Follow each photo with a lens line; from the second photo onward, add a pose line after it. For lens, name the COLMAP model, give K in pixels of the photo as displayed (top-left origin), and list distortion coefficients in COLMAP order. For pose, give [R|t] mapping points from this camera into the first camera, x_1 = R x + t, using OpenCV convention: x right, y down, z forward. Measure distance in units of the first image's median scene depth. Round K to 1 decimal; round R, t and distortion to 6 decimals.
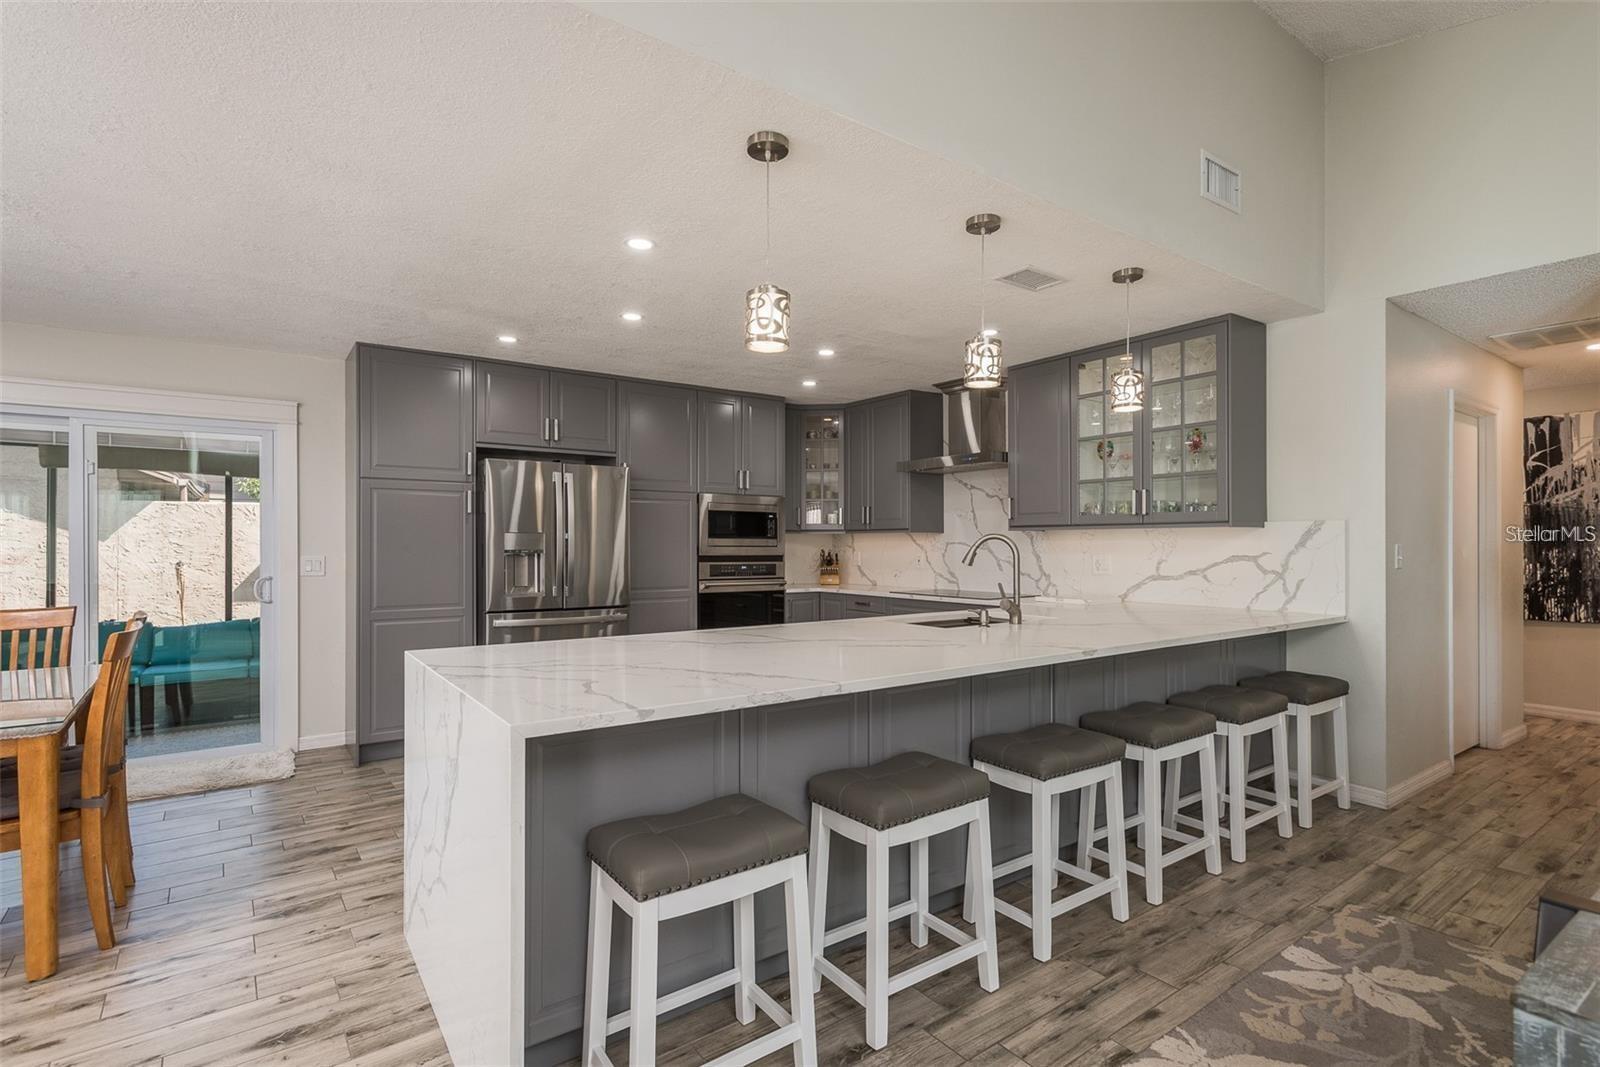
lens RADIAL K [[770.0, 0, 801.5], [0, 770.0, 536.3], [0, 0, 1]] dist [0.006608, -0.001701]
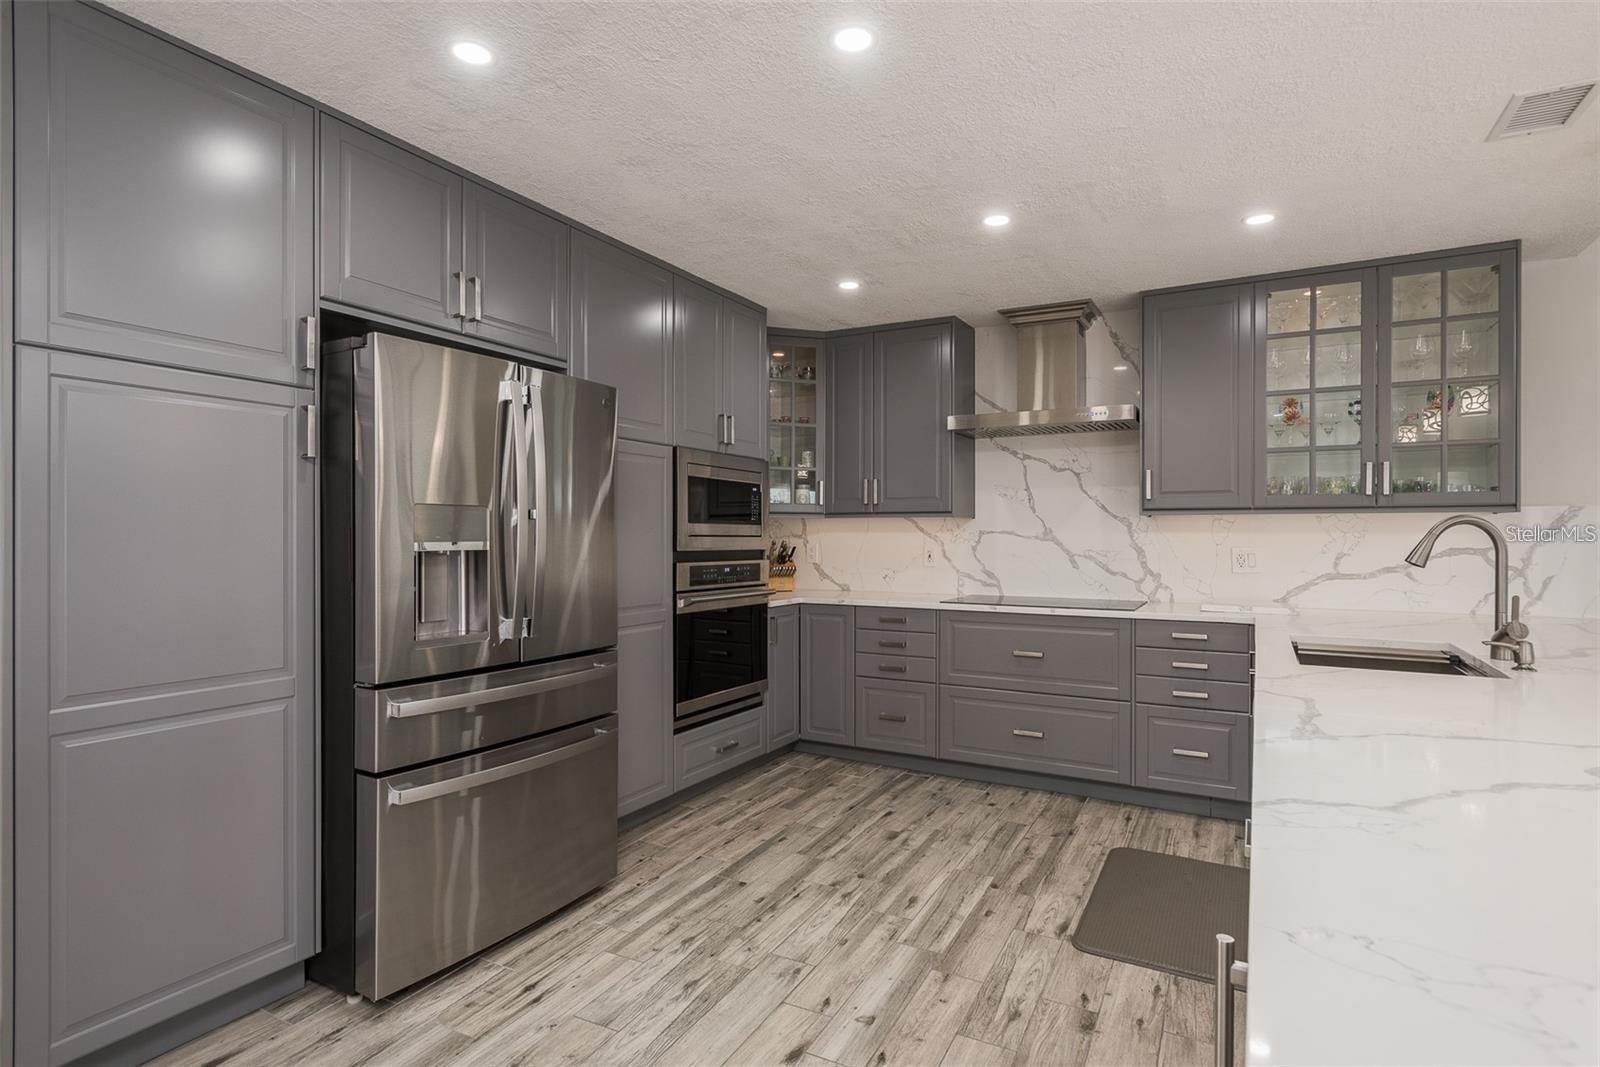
lens RADIAL K [[809.3, 0, 800.0], [0, 809.3, 533.5], [0, 0, 1]] dist [-0.003615, -0.001060]
pose [[0.905340, 0.002610, 0.424680, -0.397627], [-0.006362, 0.999952, 0.007417, 0.007451], [-0.424641, -0.009417, 0.905313, 0.501726]]
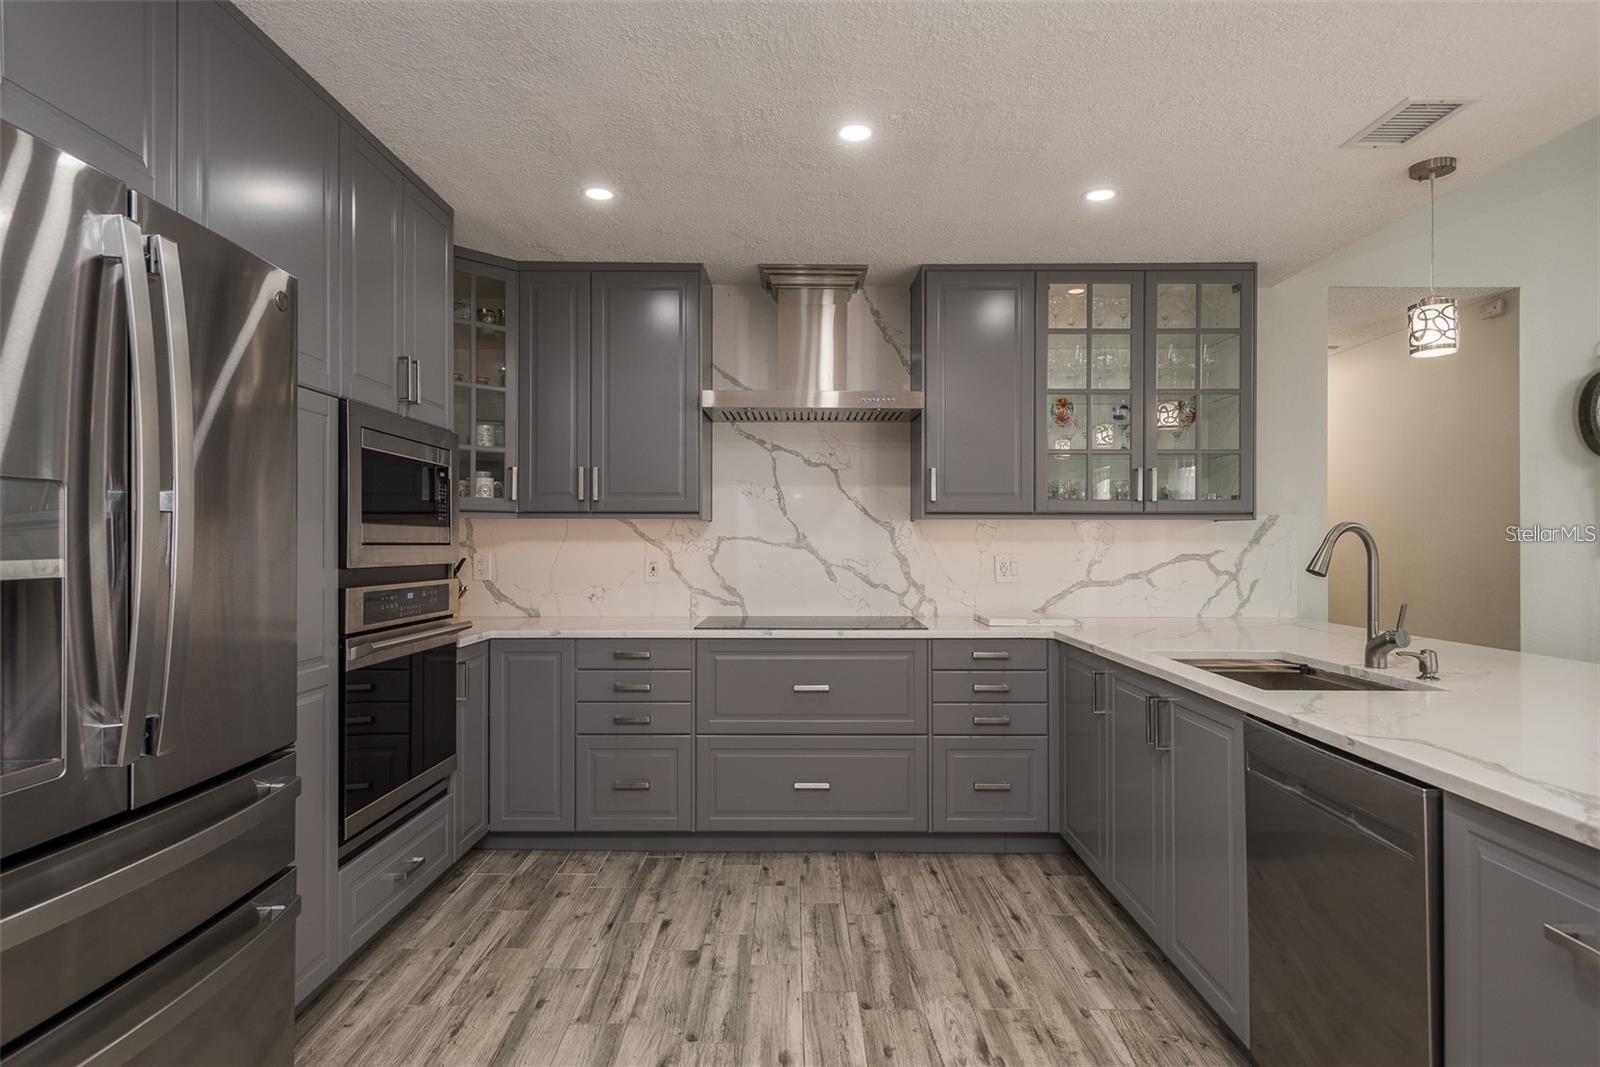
lens RADIAL K [[888.3, 0, 799.5], [0, 888.3, 535.7], [0, 0, 1]] dist [0.009504, 0.000238]
pose [[0.585181, 0.006080, 0.810880, -0.444636], [-0.009854, 0.999951, -0.000386, 0.008856], [-0.810843, -0.007765, 0.585212, 0.738090]]
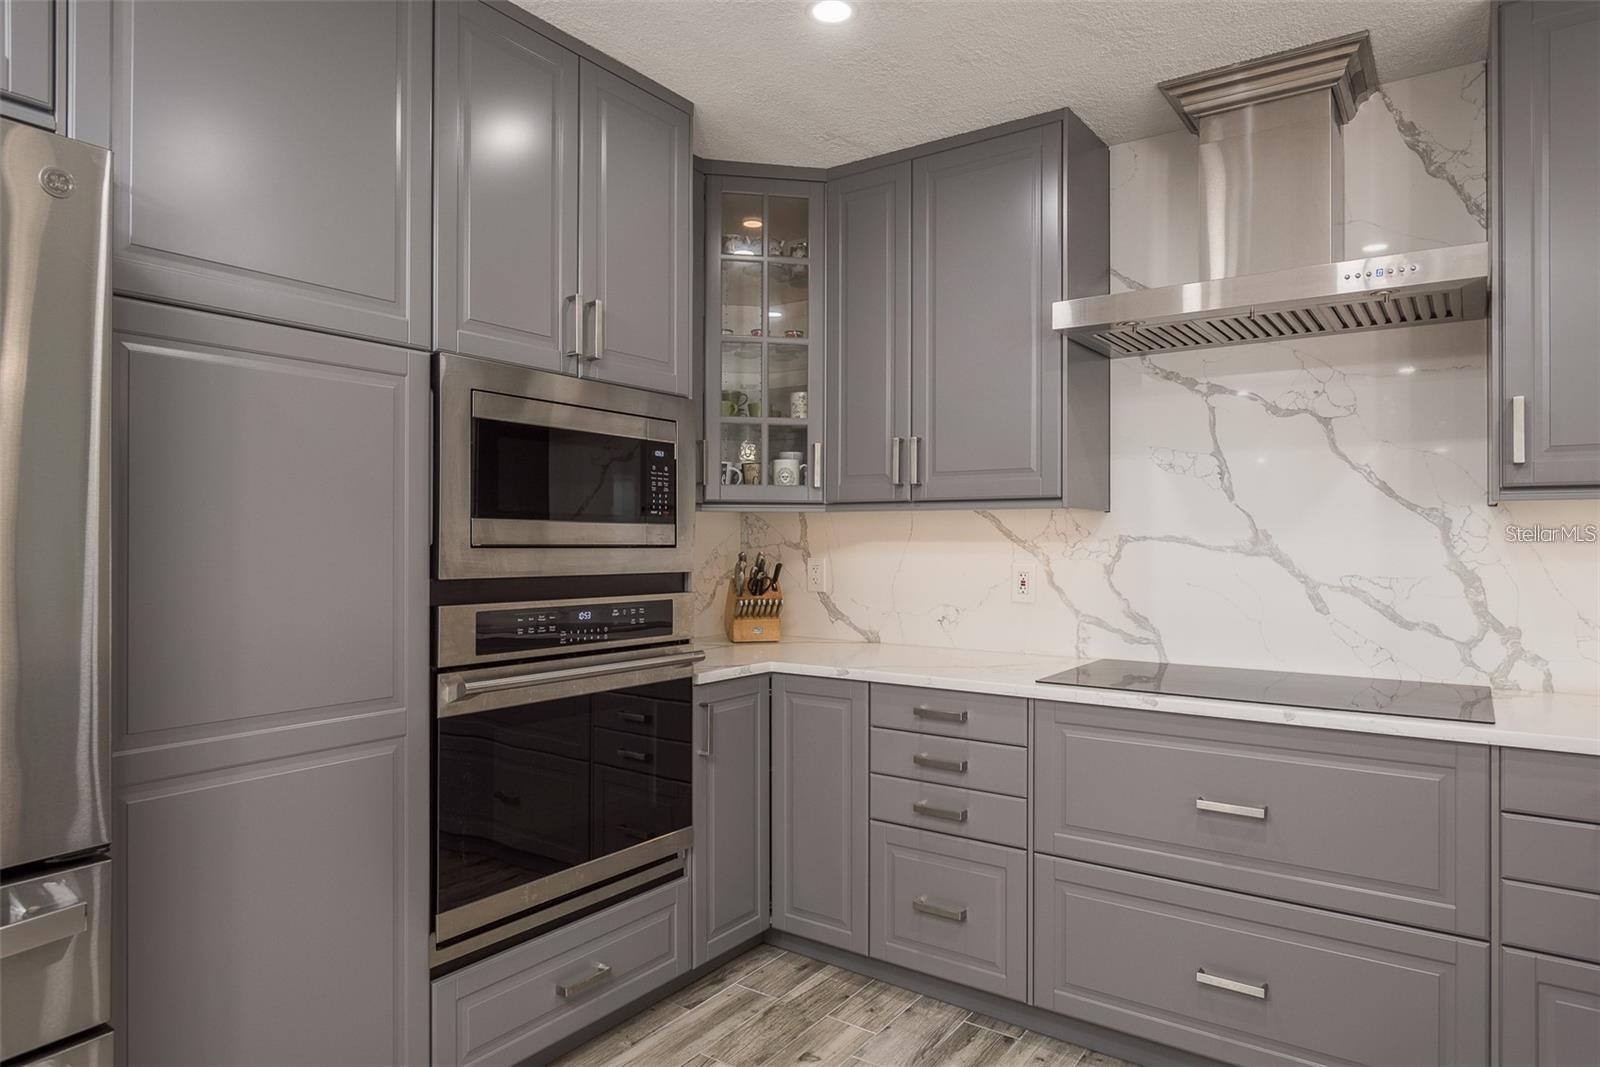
lens RADIAL K [[948.6, 0, 800.1], [0, 948.6, 535.6], [0, 0, 1]] dist [-0.004219, -0.000500]
pose [[0.945341, 0.003898, 0.326060, -0.154269], [-0.006114, 0.999965, 0.005770, 0.007827], [-0.326026, -0.007448, 0.945331, 0.817416]]
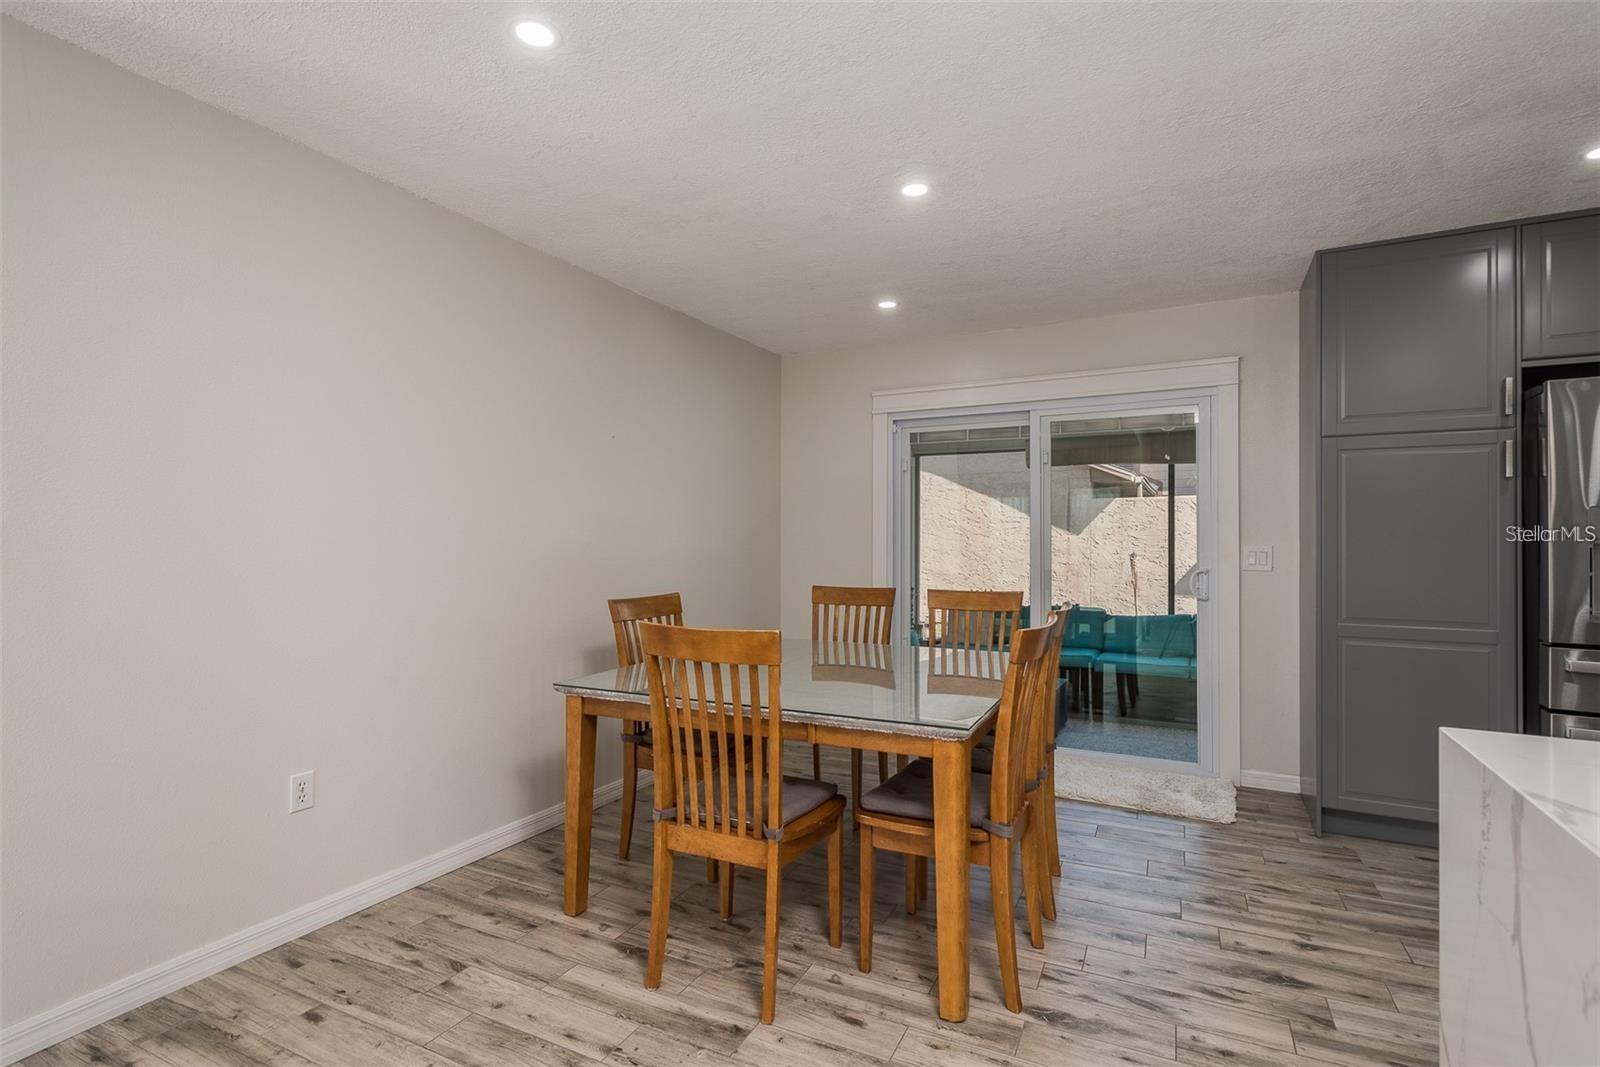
lens RADIAL K [[770.0, 0, 801.5], [0, 770.0, 536.3], [0, 0, 1]] dist [0.006608, -0.001701]
pose [[0.454716, -0.000428, -0.890636, -0.149438], [0.003227, 0.999994, 0.001167, 0.014507], [0.890630, -0.003404, 0.454715, 0.237133]]
